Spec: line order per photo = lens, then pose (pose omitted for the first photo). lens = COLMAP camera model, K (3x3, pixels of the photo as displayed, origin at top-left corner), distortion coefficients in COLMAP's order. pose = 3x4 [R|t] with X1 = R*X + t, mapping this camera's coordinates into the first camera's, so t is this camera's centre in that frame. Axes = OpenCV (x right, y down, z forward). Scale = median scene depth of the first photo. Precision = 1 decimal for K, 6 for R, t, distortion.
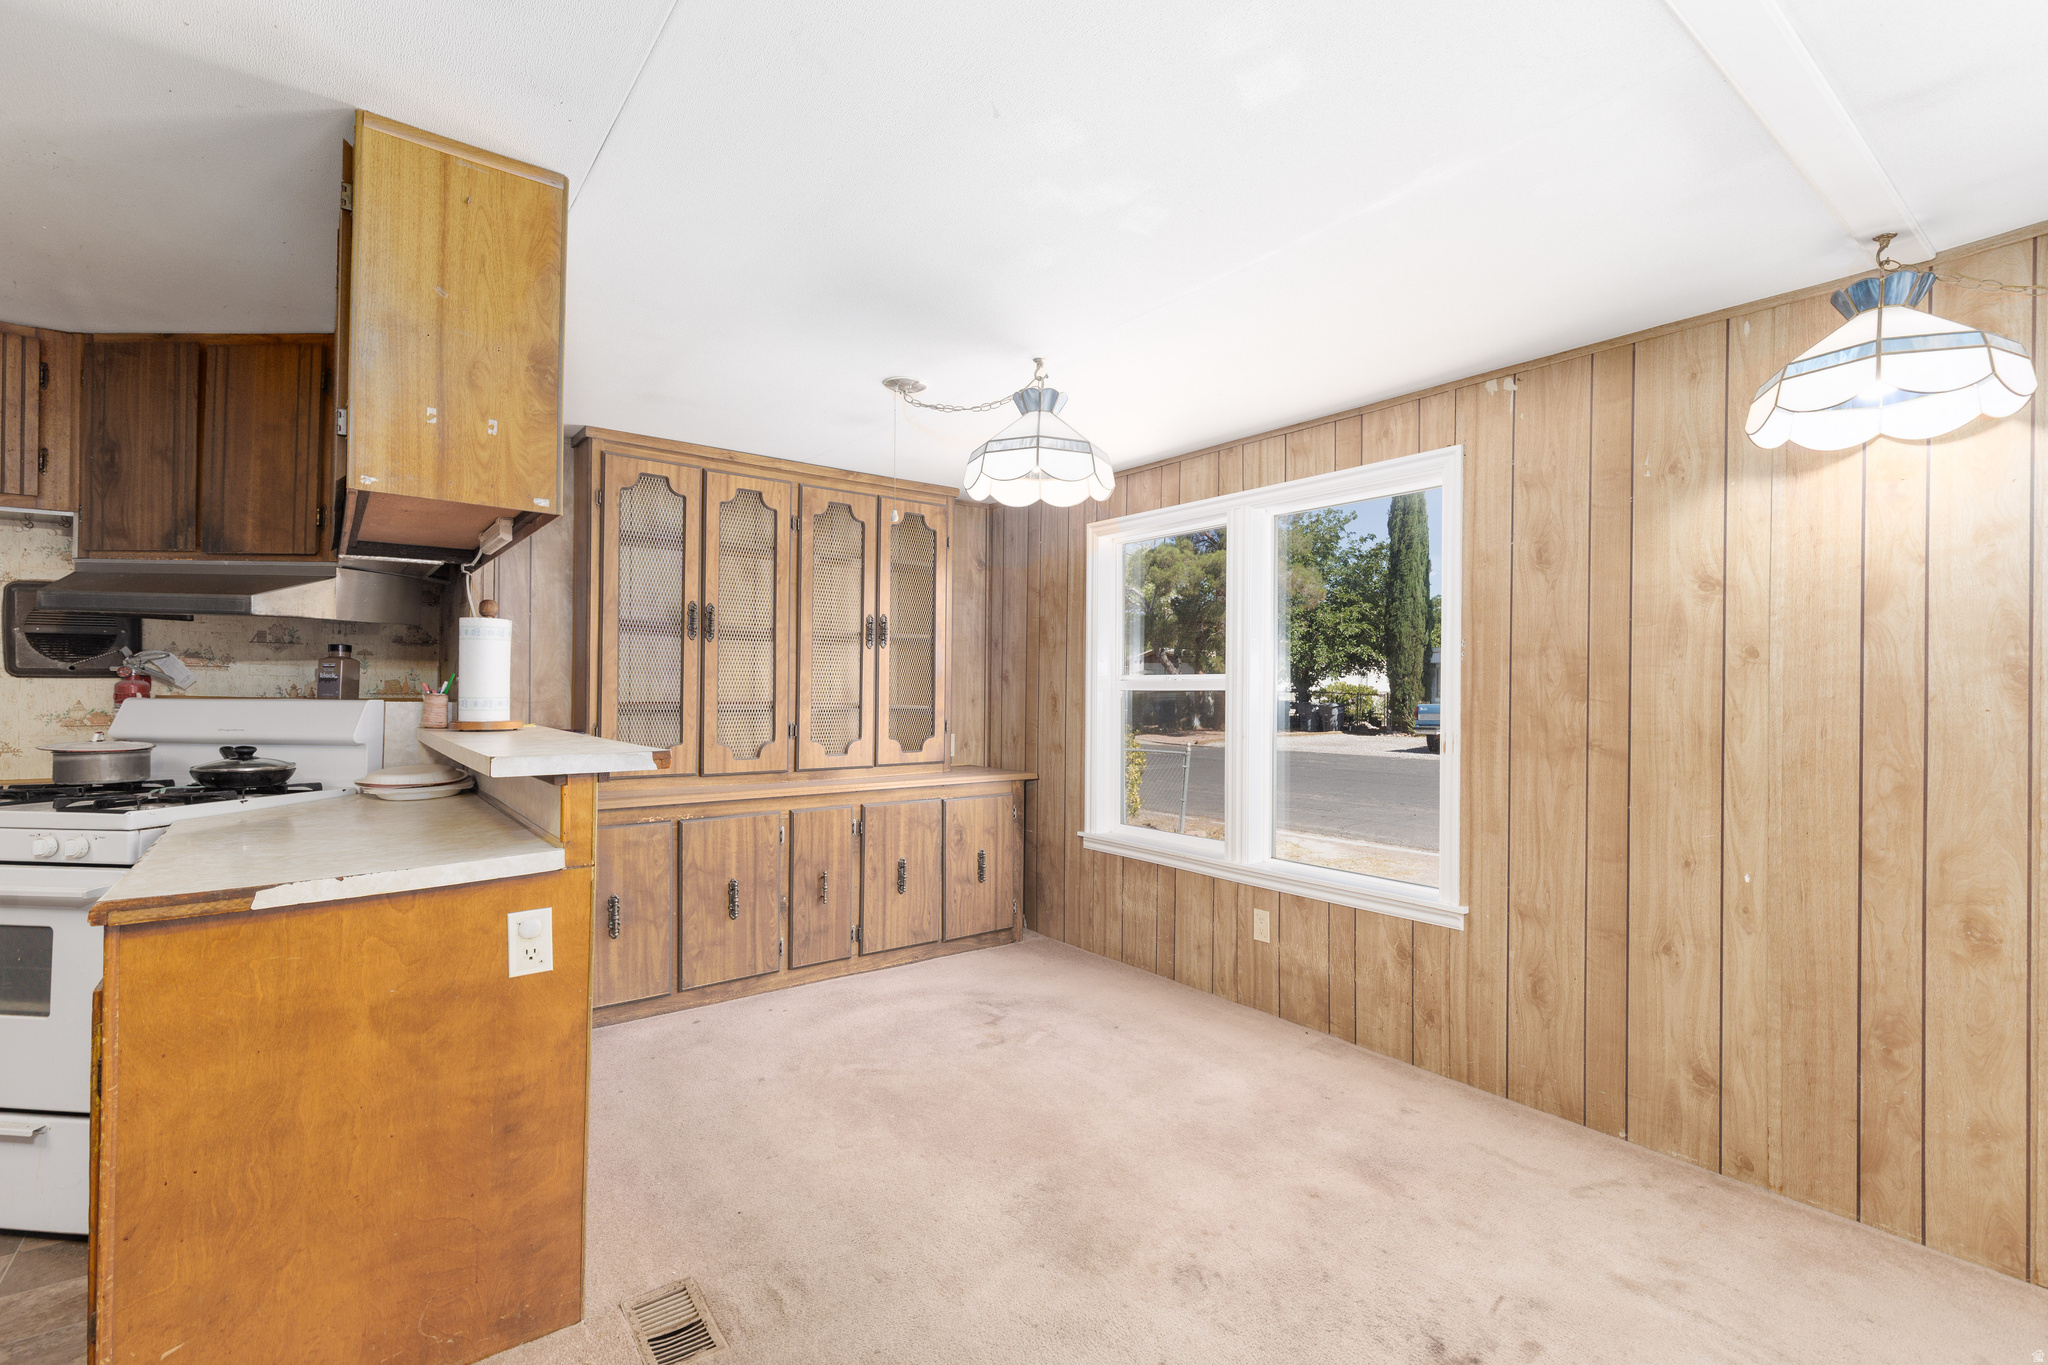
lens RADIAL K [[918.2, 0, 1032.9], [0, 918.2, 687.1], [0, 0, 1]] dist [0.005571, -0.000902]
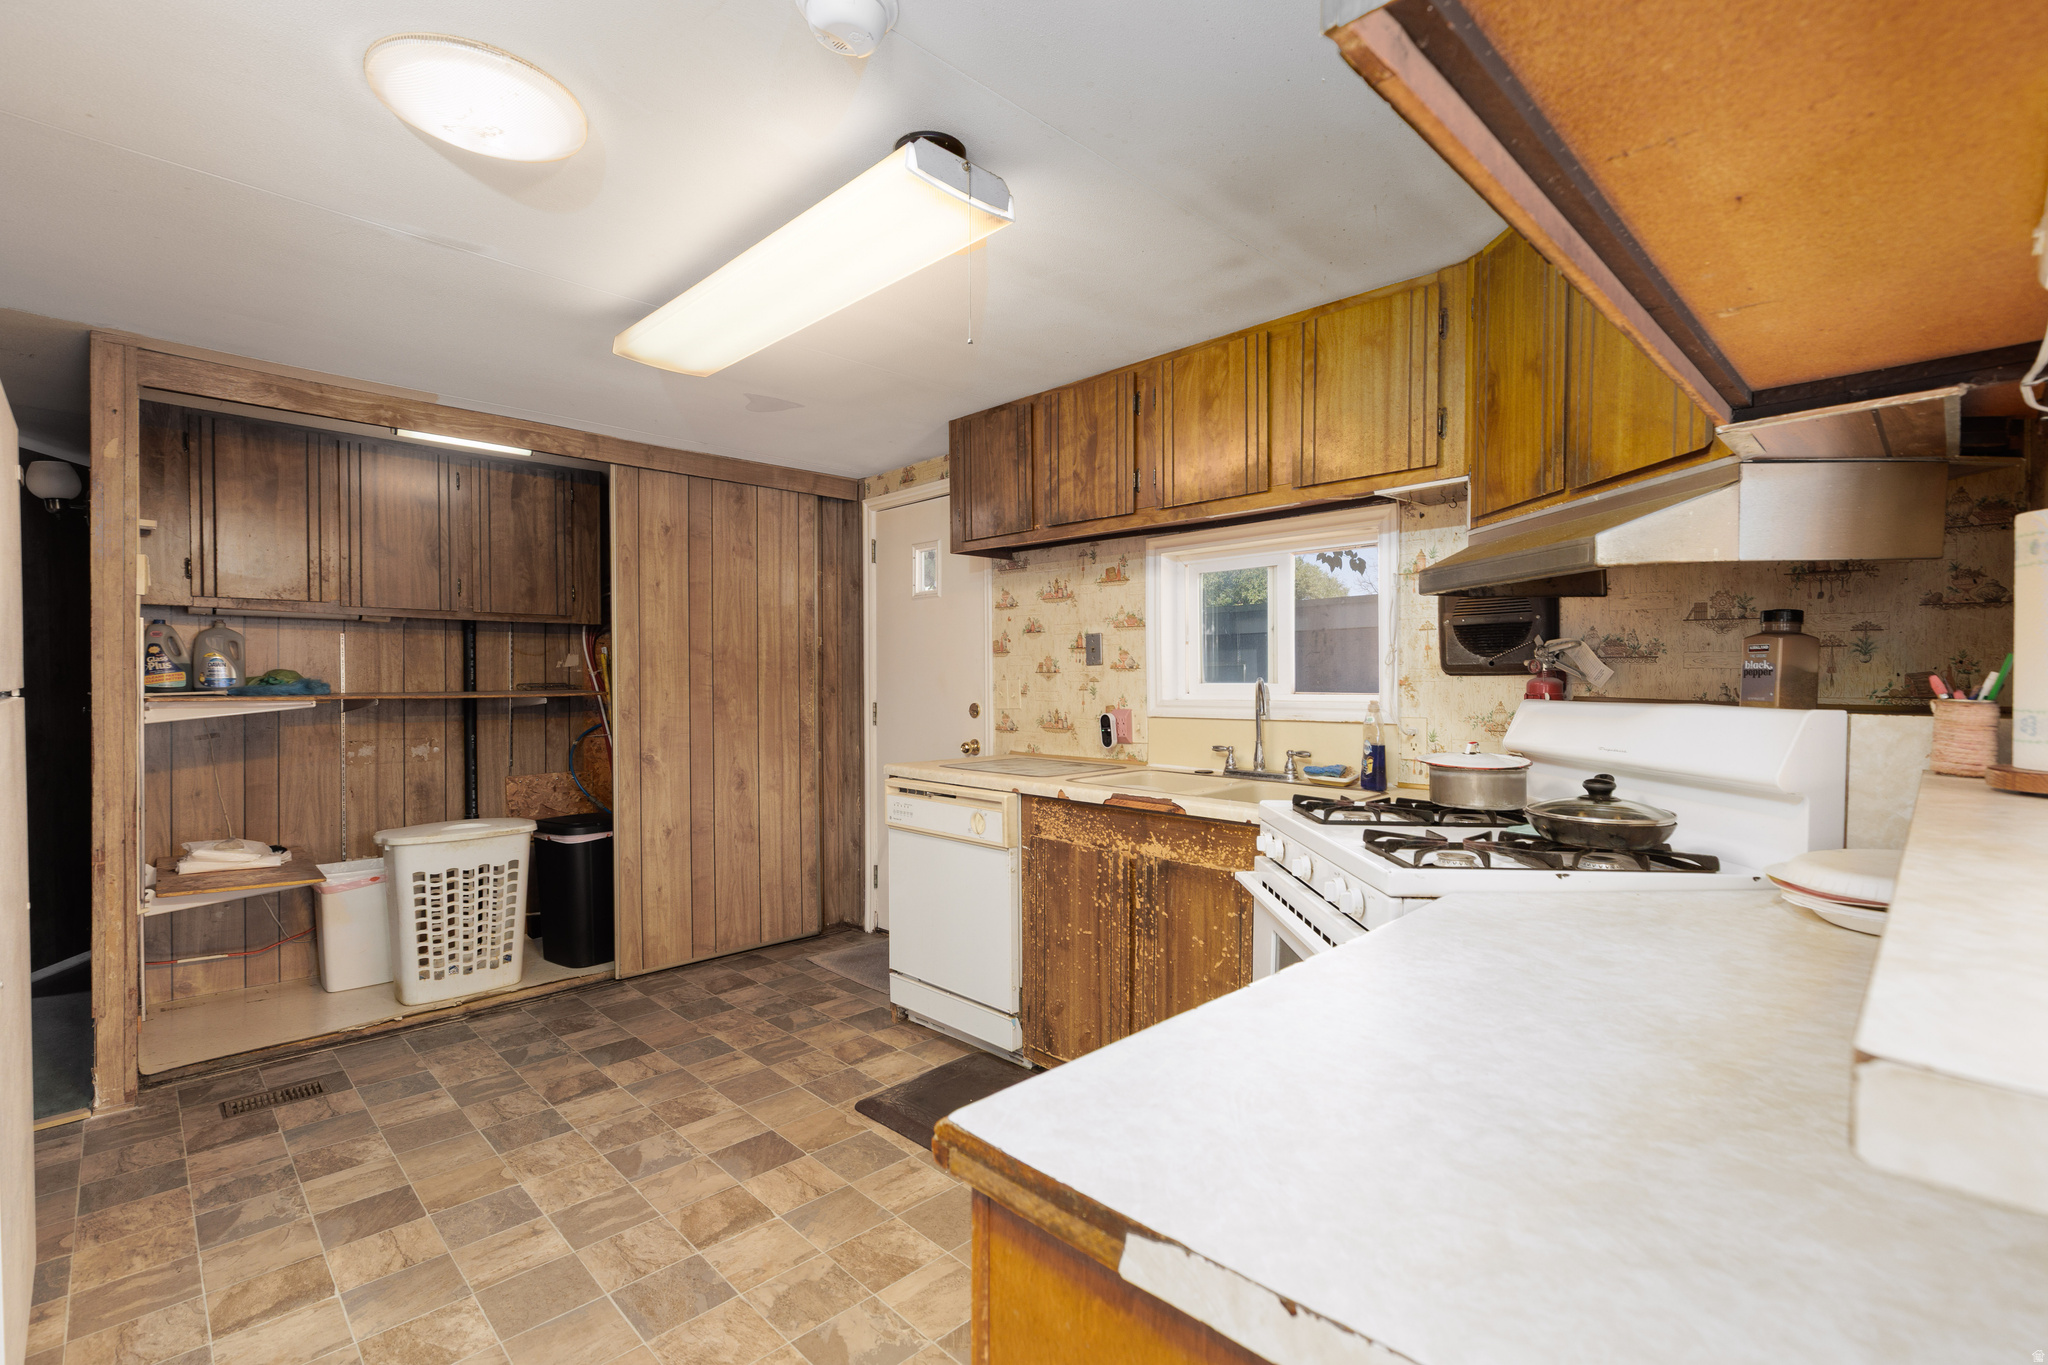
lens RADIAL K [[918.2, 0, 1025.0], [0, 918.2, 685.4], [0, 0, 1]] dist [0.005571, -0.000902]
pose [[0.118650, -0.002368, -0.992933, -0.253705], [0.000250, 0.999997, -0.002355, 0.001213], [0.992936, 0.000031, 0.118650, 0.484552]]
